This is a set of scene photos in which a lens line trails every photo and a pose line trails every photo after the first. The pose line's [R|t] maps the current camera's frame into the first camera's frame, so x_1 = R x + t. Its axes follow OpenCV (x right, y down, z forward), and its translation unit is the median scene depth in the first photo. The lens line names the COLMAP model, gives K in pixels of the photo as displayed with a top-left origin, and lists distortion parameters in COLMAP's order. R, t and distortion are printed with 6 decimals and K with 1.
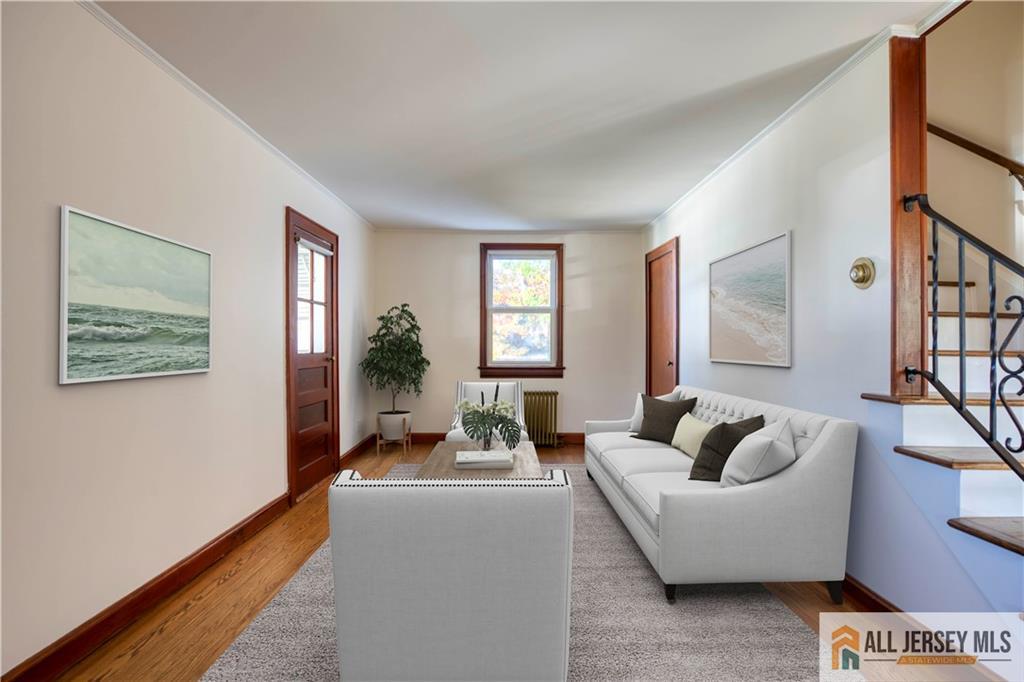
lens RADIAL K [[508.2, 0, 512.0], [0, 508.2, 341.0], [0, 0, 1]] dist [0.004600, -0.007982]
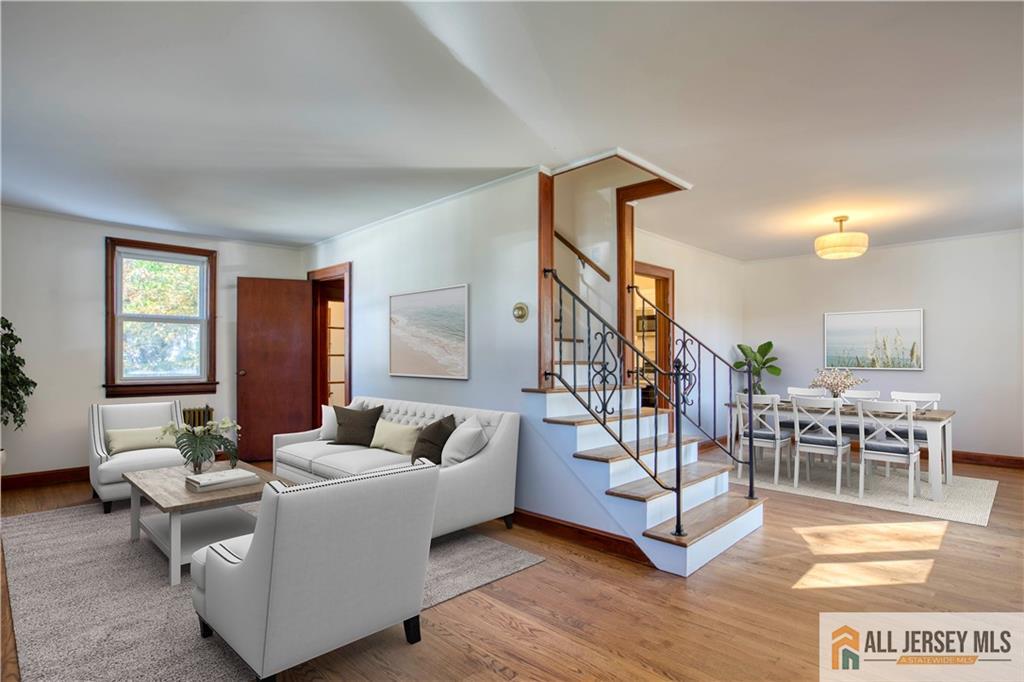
lens RADIAL K [[508.2, 0, 512.0], [0, 508.2, 341.0], [0, 0, 1]] dist [0.004600, -0.007982]
pose [[0.723952, 0.017062, 0.689639, -0.443346], [0.001518, 0.999652, -0.026326, -0.004598], [-0.689849, 0.020106, 0.723674, -0.124045]]
